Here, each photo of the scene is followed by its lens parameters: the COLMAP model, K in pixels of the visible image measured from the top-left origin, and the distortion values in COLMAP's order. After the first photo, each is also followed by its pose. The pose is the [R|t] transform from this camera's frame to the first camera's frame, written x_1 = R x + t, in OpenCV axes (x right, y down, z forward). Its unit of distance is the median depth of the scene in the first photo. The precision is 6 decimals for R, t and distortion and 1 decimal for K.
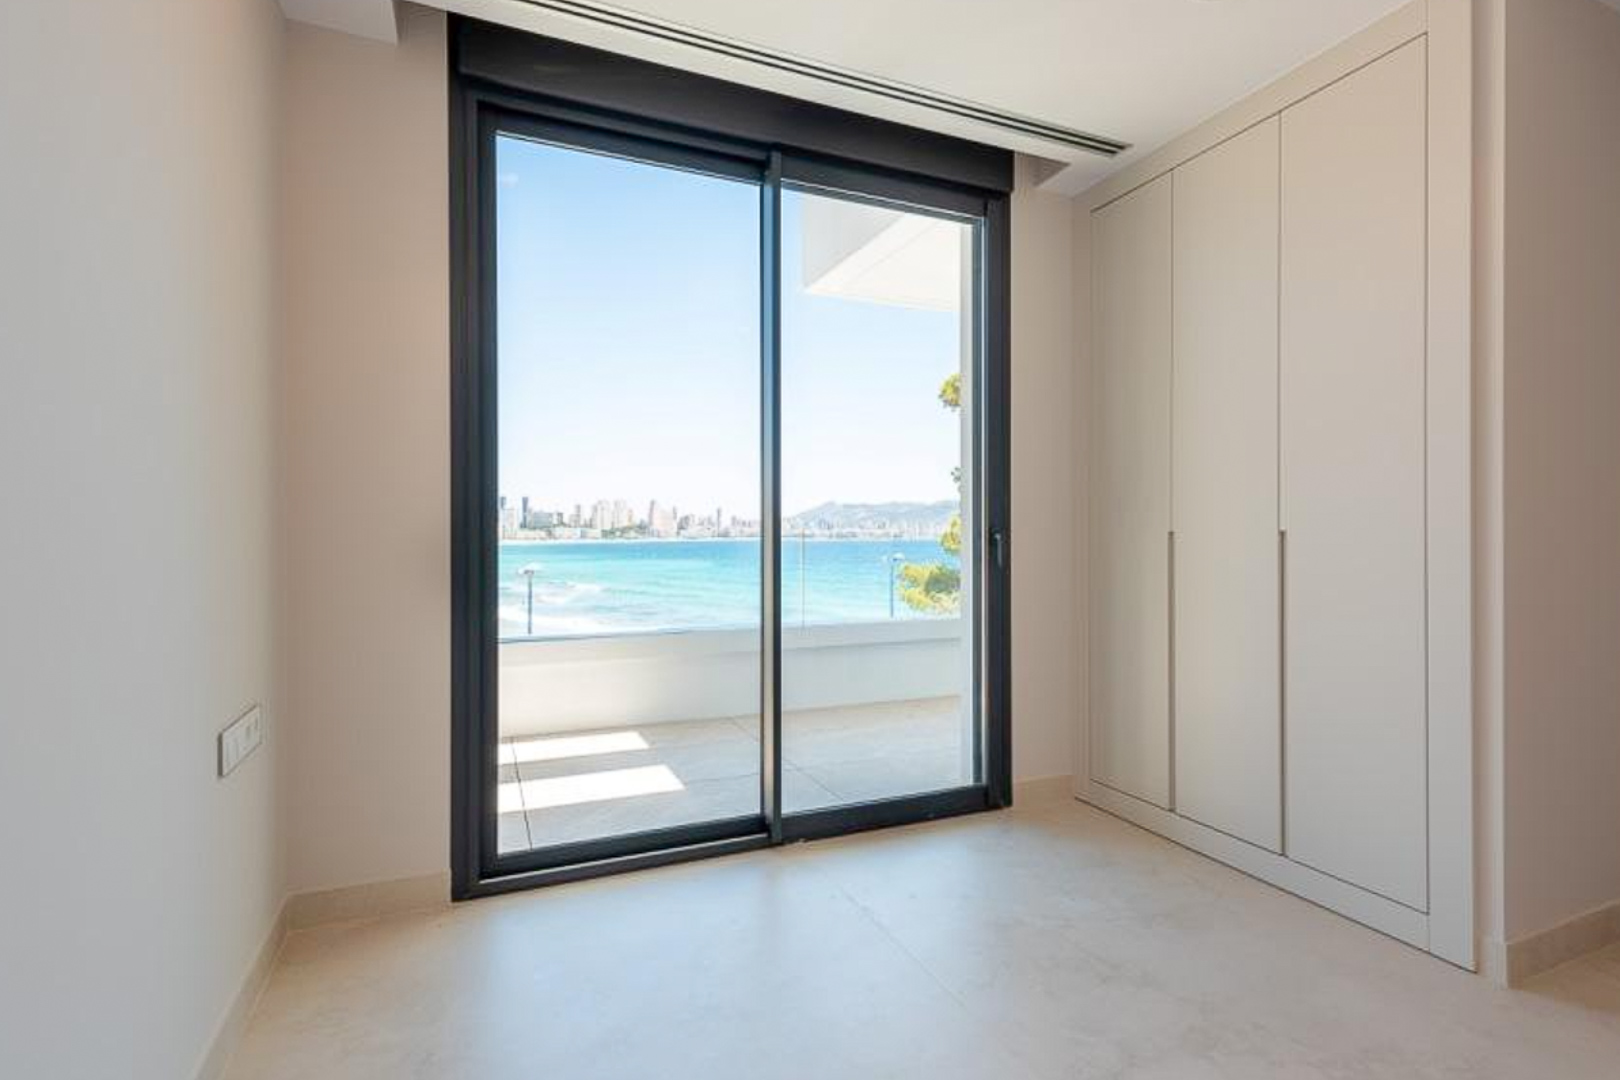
lens RADIAL K [[790.1, 0, 836.7], [0, 790.1, 527.0], [0, 0, 1]] dist [0.013304, 0.000145]
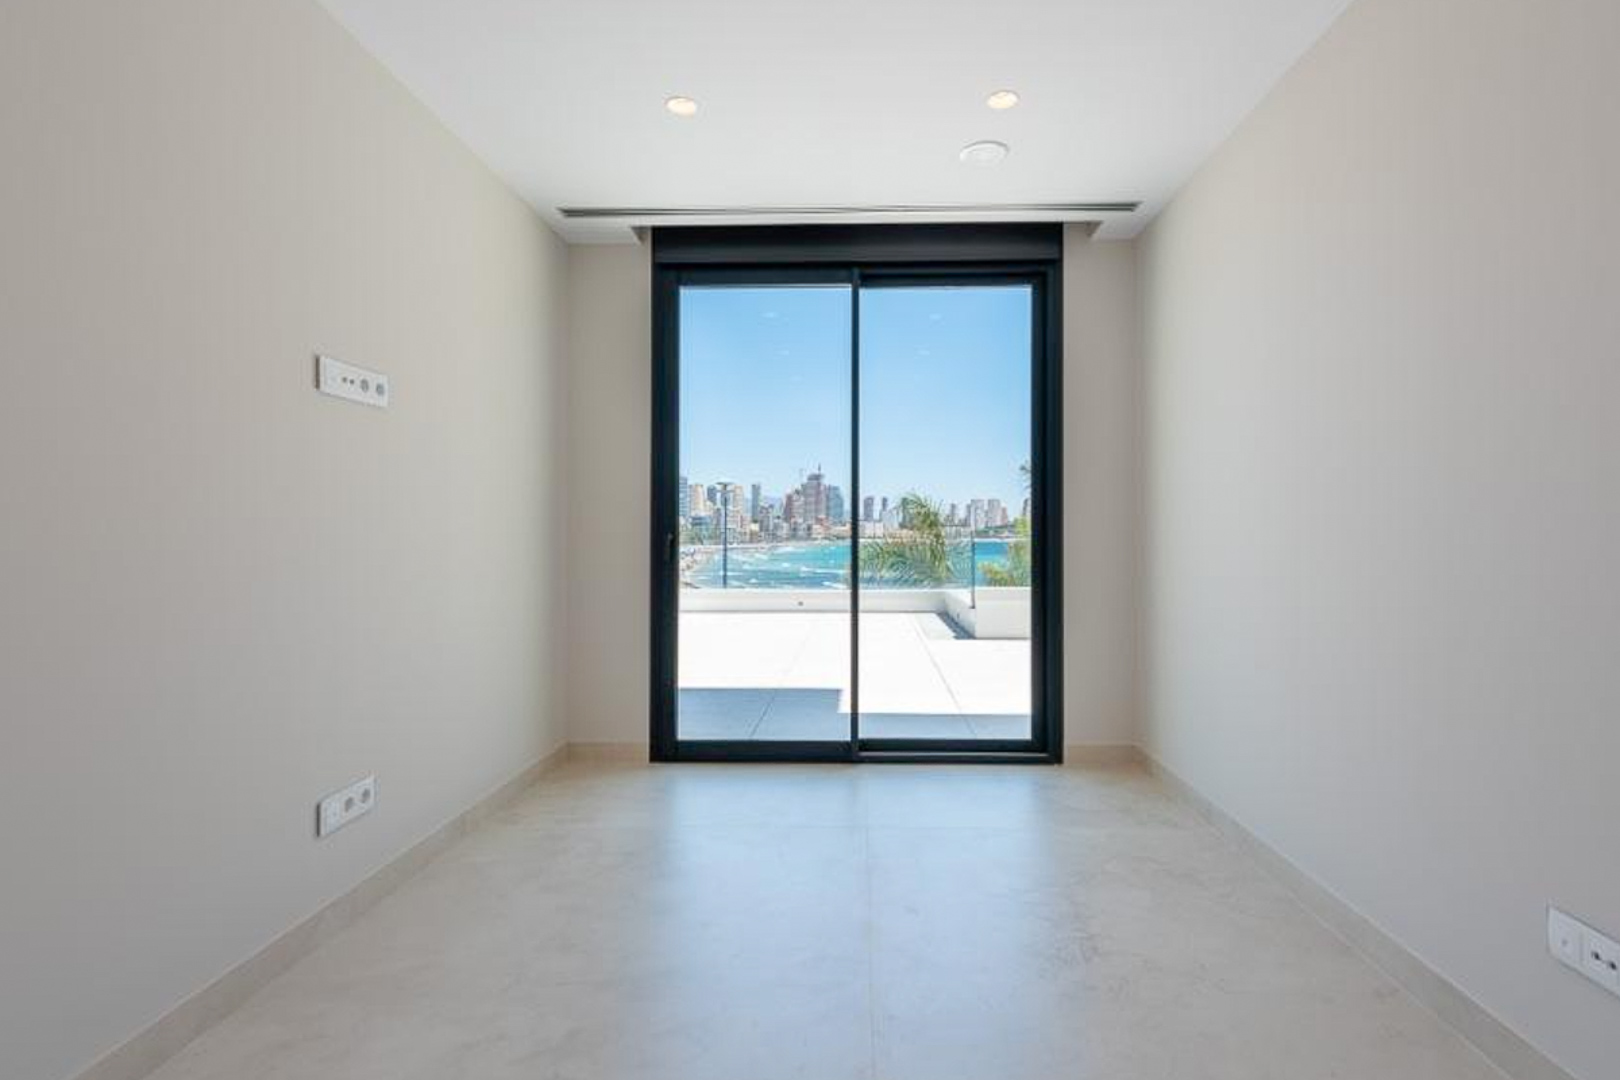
lens RADIAL K [[824.3, 0, 861.7], [0, 824.3, 530.6], [0, 0, 1]] dist [0.005953, -0.000990]
pose [[0.910575, -0.001426, -0.413342, 0.518931], [0.003686, 0.999982, 0.004670, -0.010452], [0.413328, -0.005776, 0.910564, -0.311467]]
